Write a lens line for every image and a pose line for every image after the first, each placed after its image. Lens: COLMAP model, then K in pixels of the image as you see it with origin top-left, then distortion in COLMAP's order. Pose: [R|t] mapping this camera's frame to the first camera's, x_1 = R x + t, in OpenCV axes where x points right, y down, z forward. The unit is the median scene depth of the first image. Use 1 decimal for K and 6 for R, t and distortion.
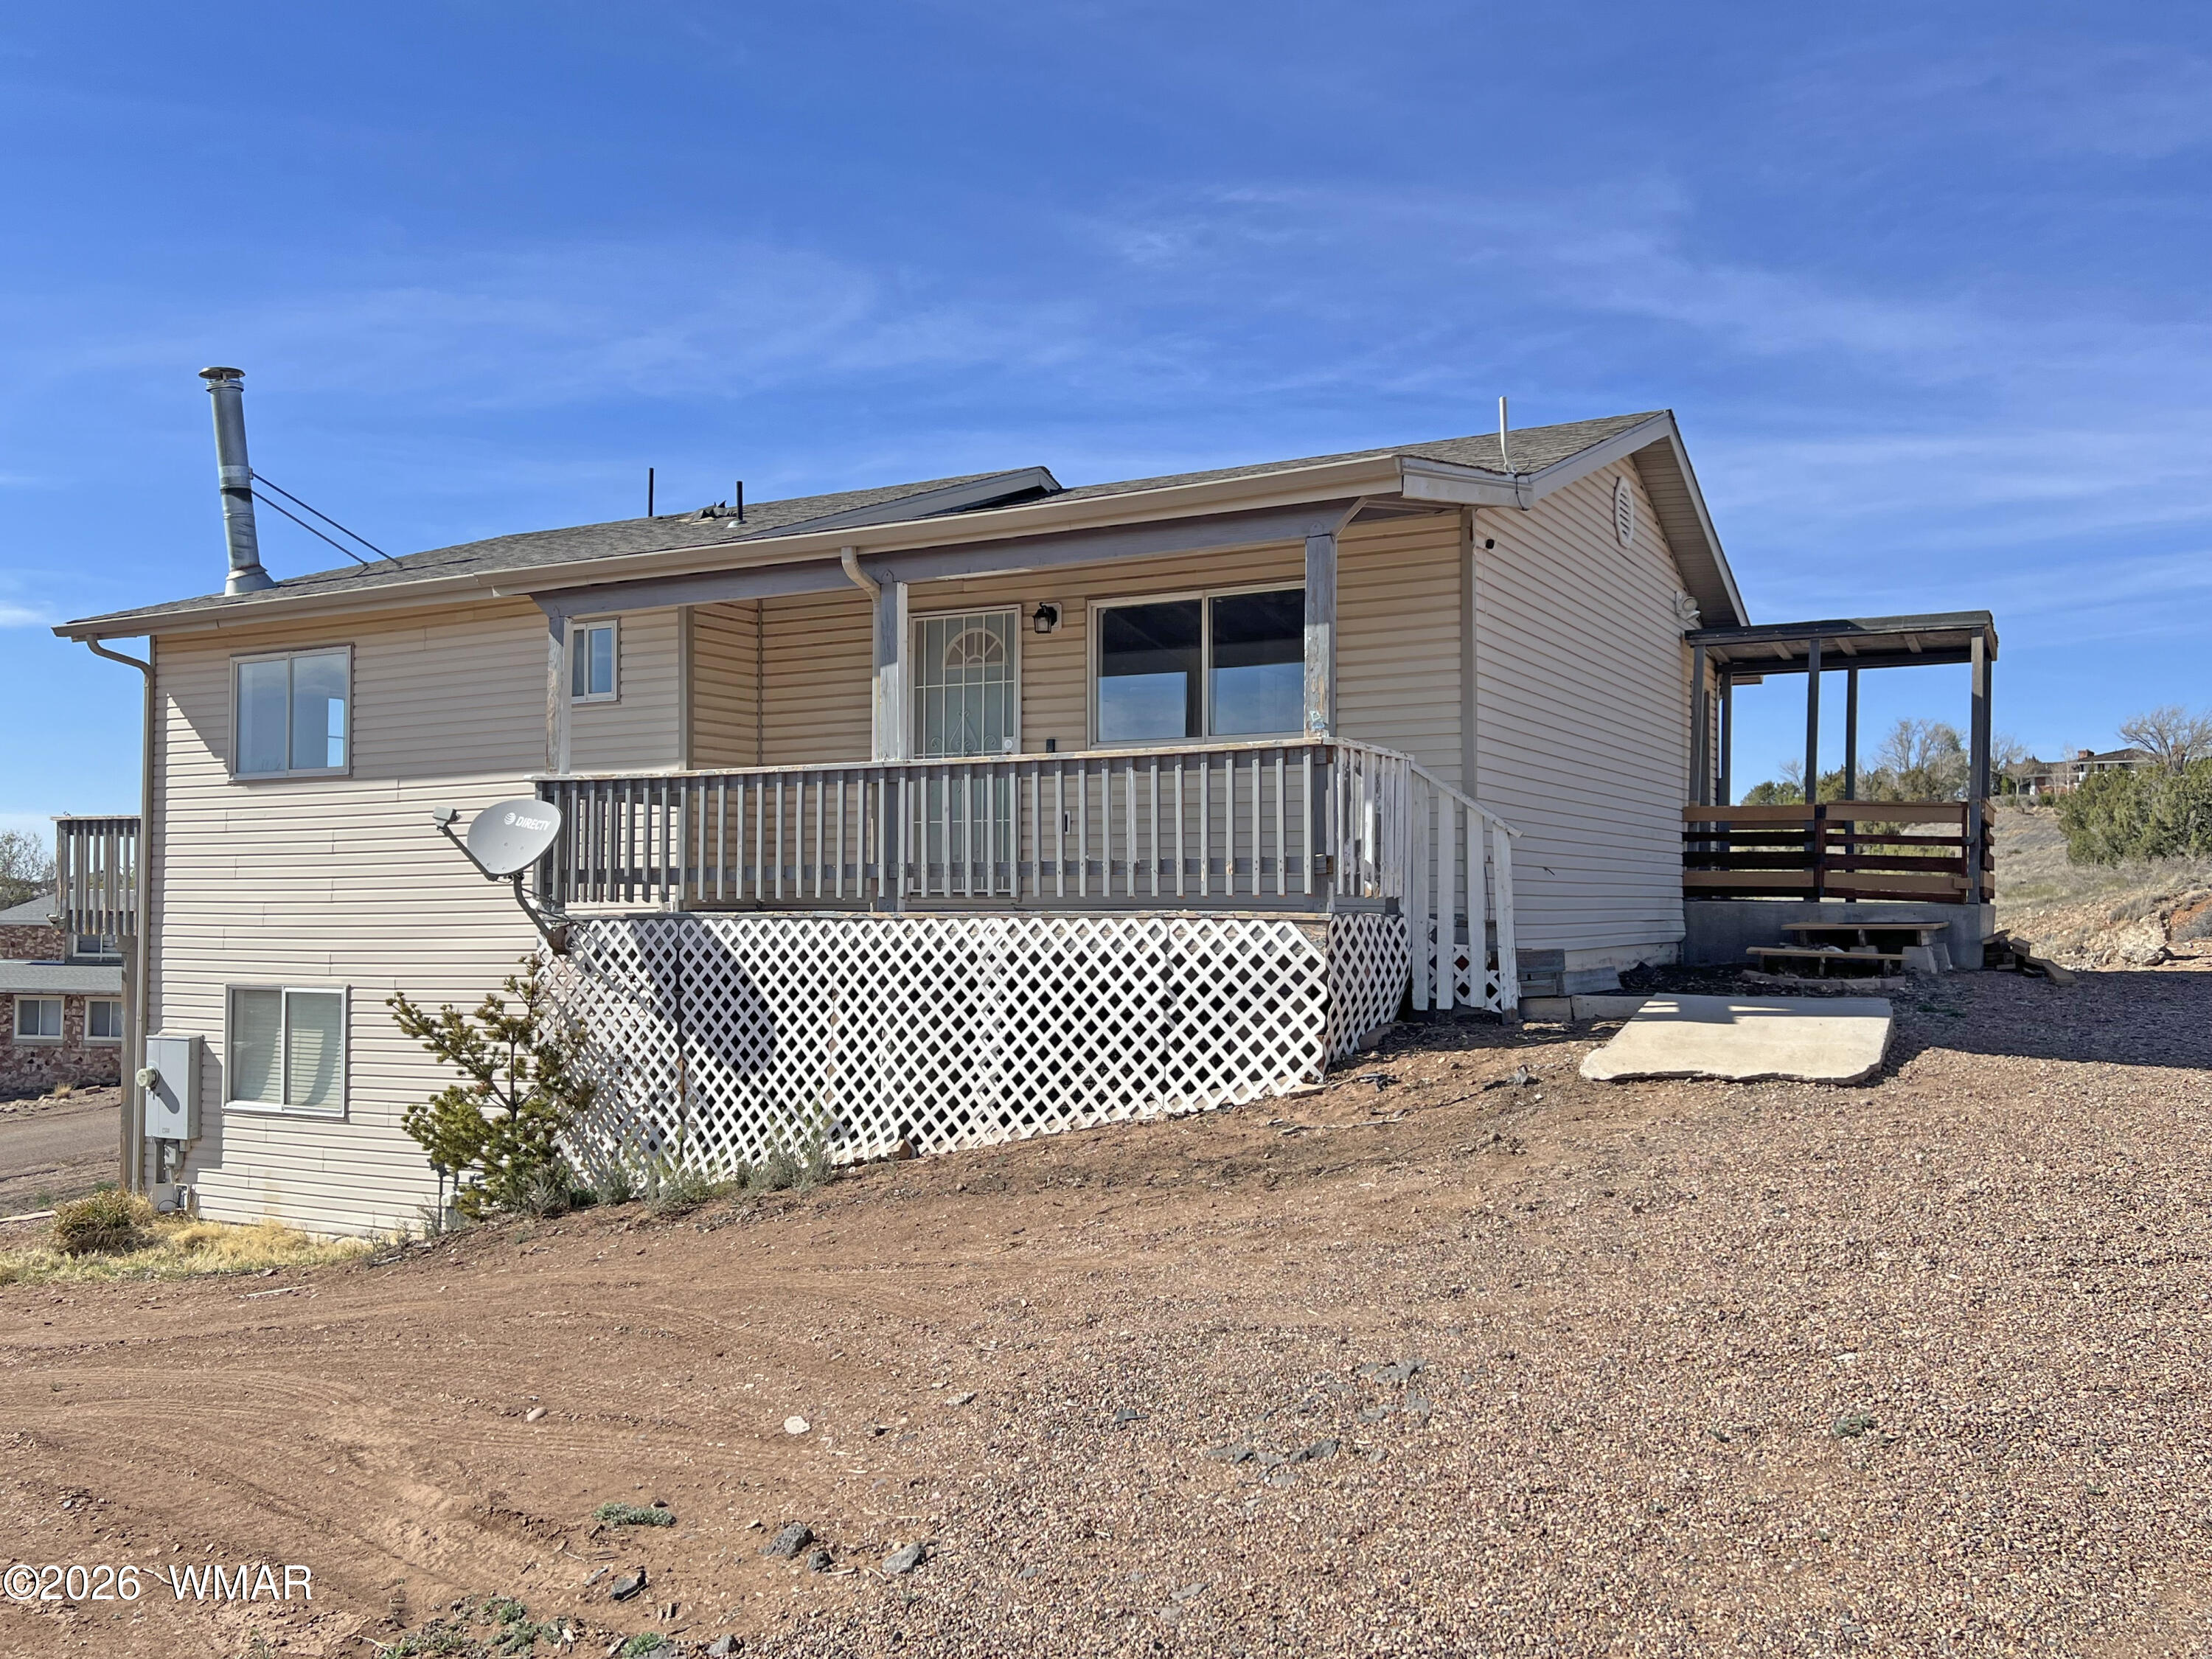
lens RADIAL K [[1878.7, 0, 1107.1], [0, 1878.7, 825.1], [0, 0, 1]] dist [-0.005900, -0.031514]
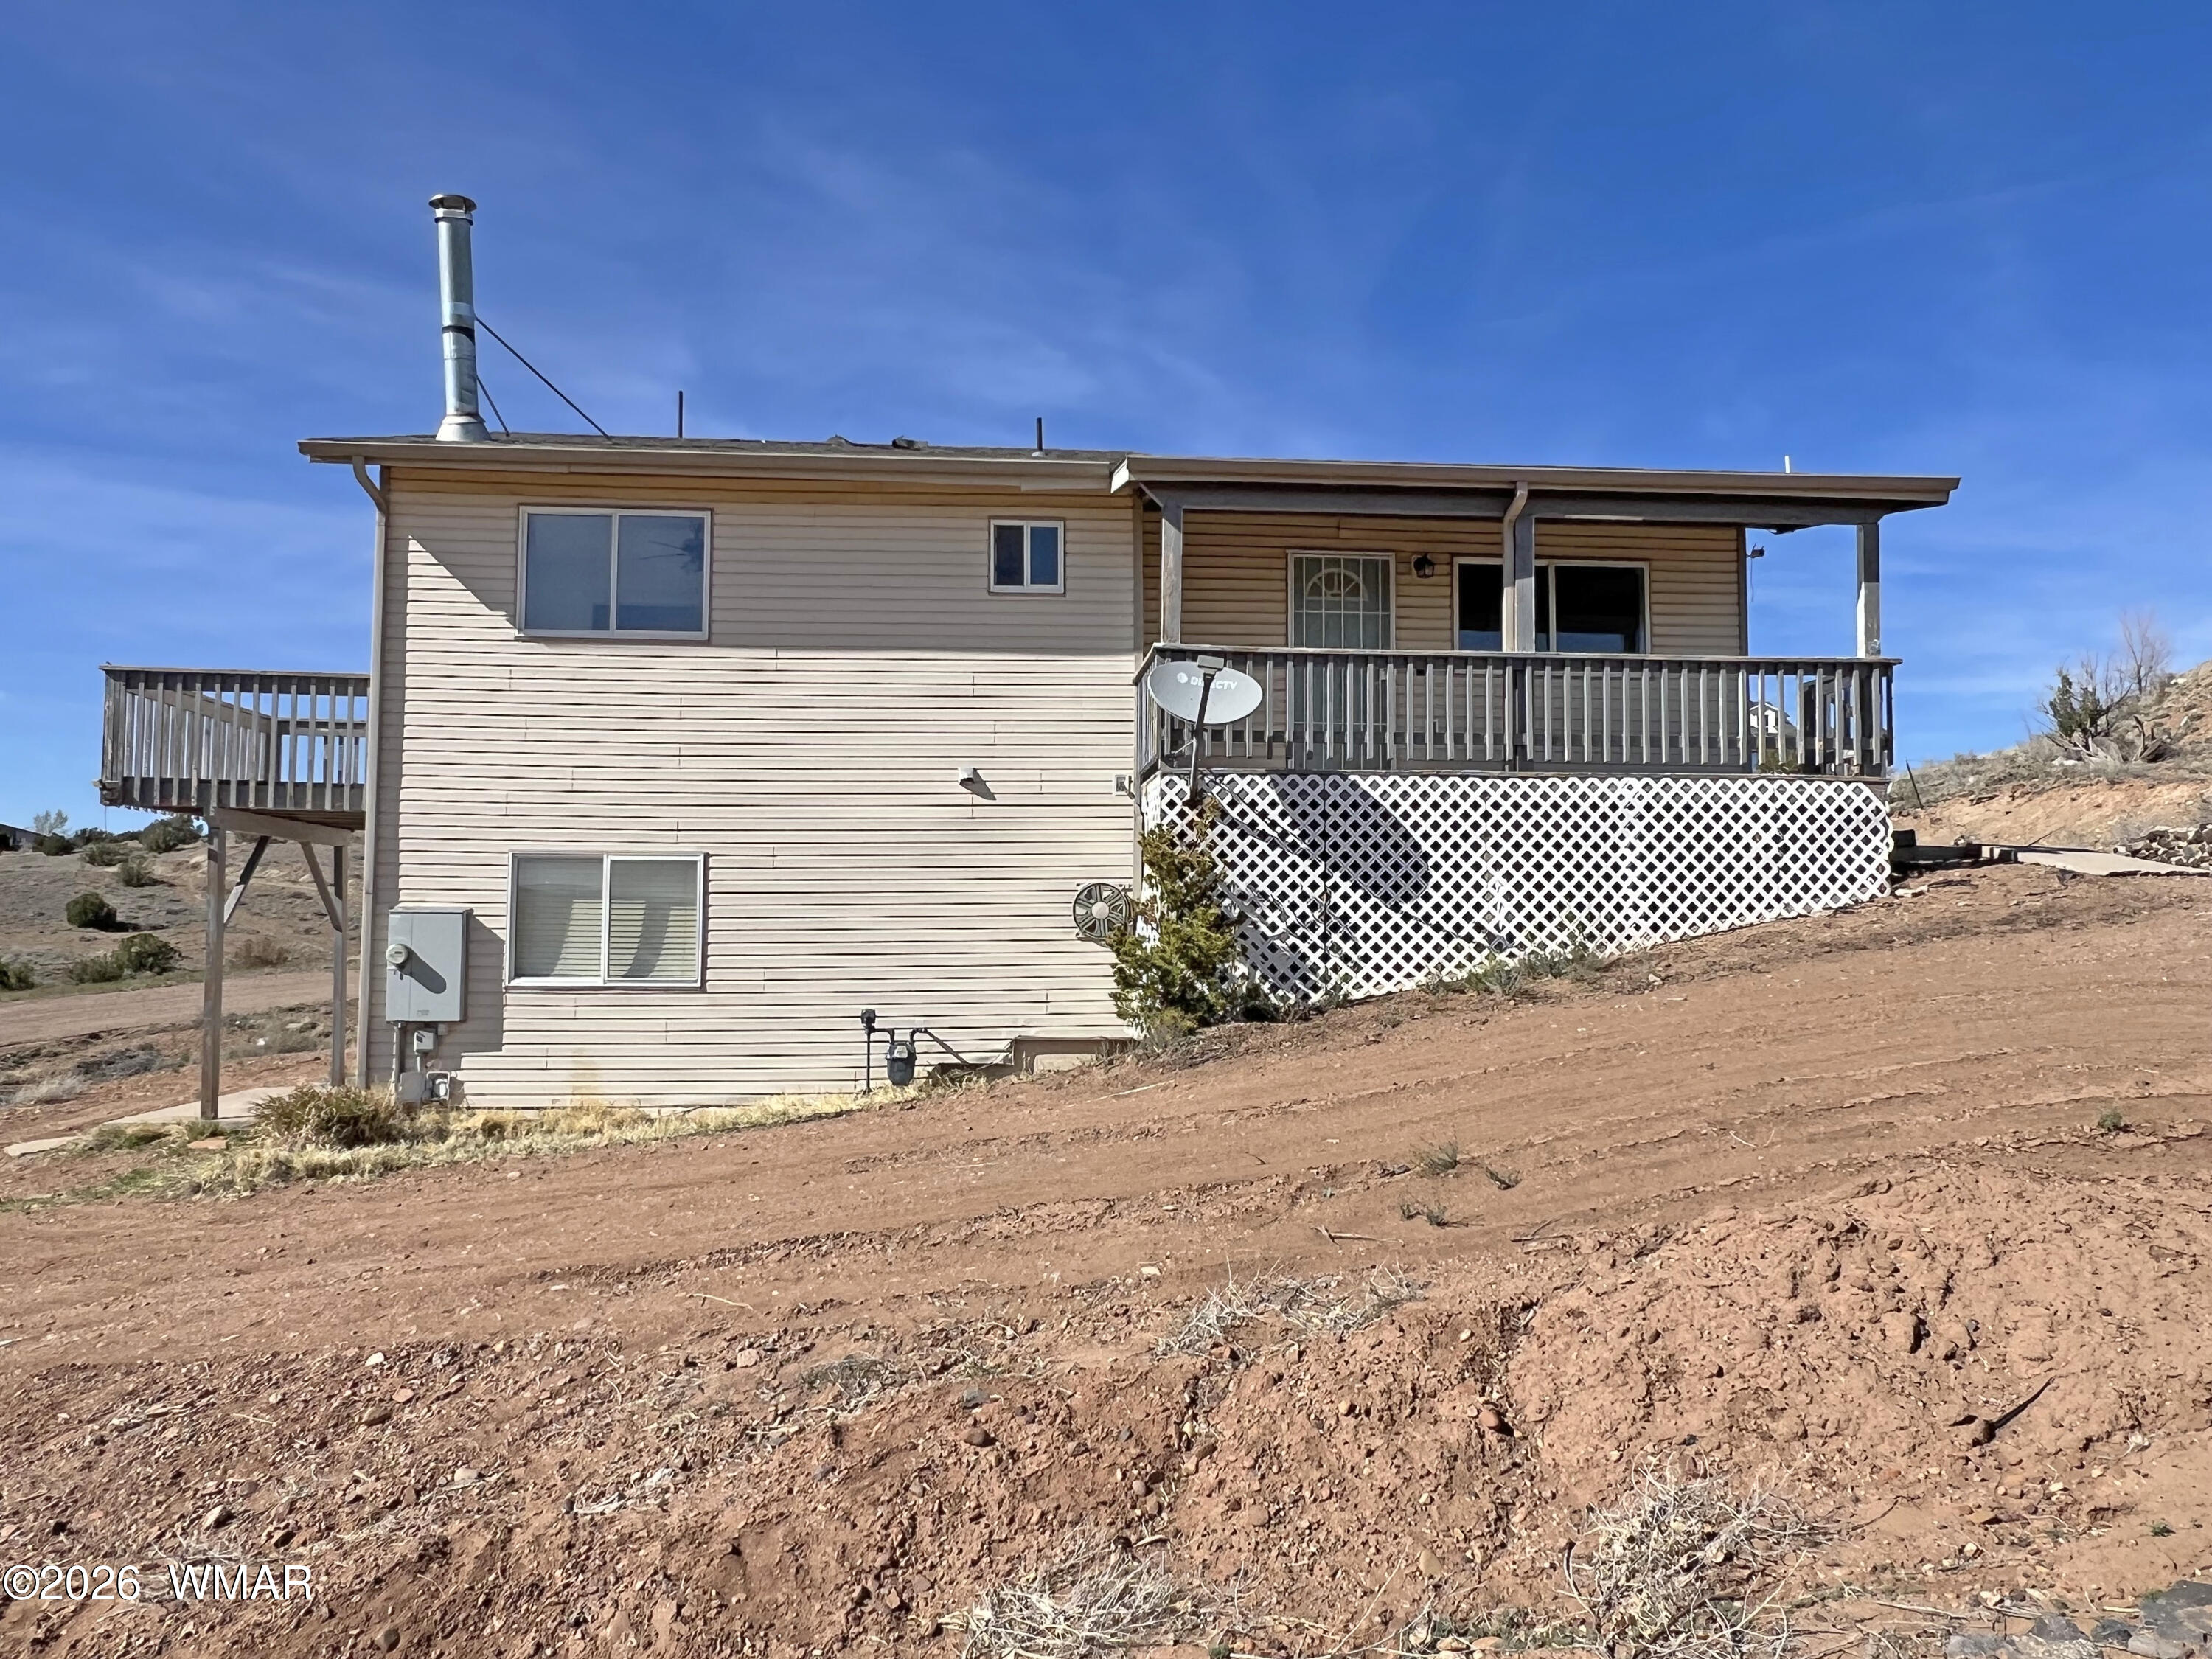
lens RADIAL K [[1536.4, 0, 1106.0], [0, 1536.4, 833.4], [0, 0, 1]] dist [-0.000483, 0.000031]
pose [[0.838154, 0.039794, 0.543980, -0.871196], [-0.031128, 0.999199, -0.025134, 0.116317], [-0.544545, 0.004133, 0.838722, 0.269511]]
